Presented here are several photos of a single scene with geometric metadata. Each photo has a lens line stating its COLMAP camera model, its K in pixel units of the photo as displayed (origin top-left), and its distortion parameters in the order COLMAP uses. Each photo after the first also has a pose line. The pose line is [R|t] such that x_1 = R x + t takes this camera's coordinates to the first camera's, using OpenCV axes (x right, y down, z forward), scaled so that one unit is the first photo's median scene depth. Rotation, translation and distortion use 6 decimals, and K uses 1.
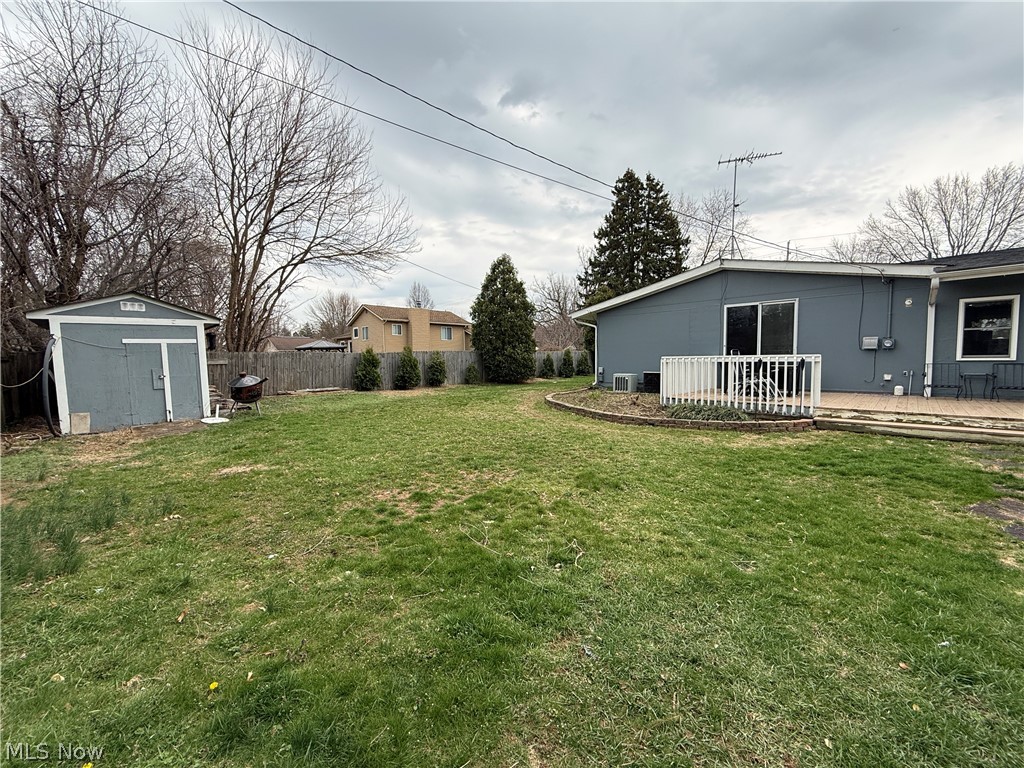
lens RADIAL K [[409.0, 0, 509.7], [0, 409.0, 384.4], [0, 0, 1]] dist [-0.001968, 0.000661]
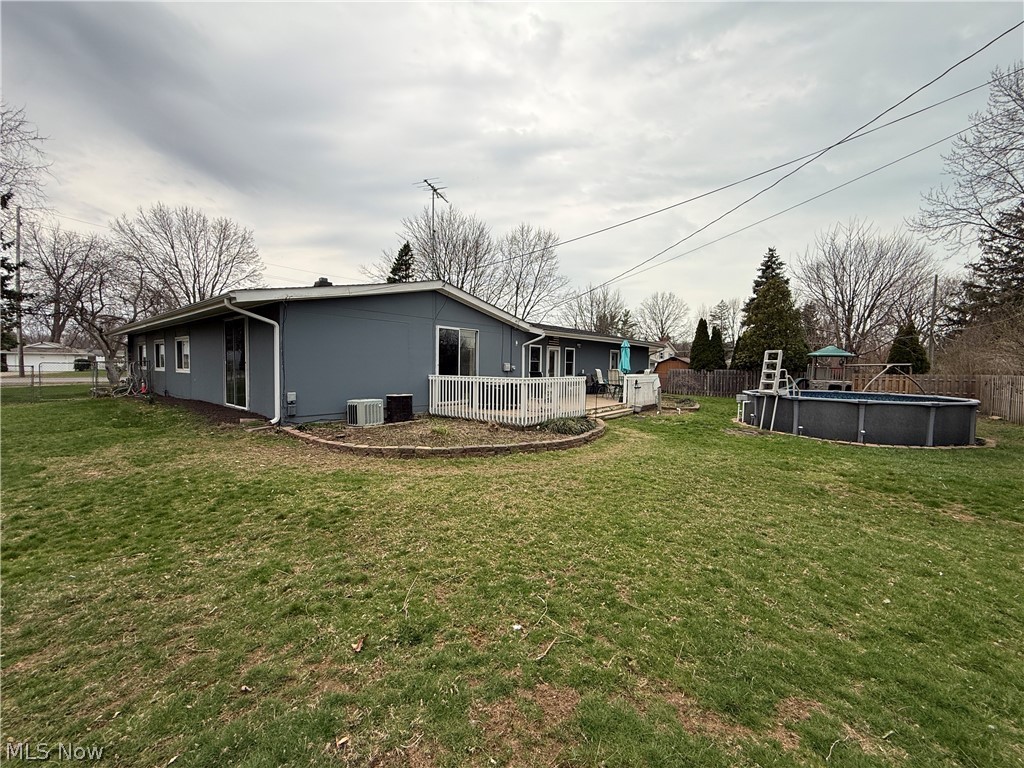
lens RADIAL K [[409.0, 0, 507.1], [0, 409.0, 382.5], [0, 0, 1]] dist [-0.001968, 0.000661]
pose [[-0.090149, -0.022853, 0.995666, -0.549258], [0.049328, 0.998407, 0.027382, -0.076666], [-0.994706, 0.051582, -0.088879, 0.994174]]
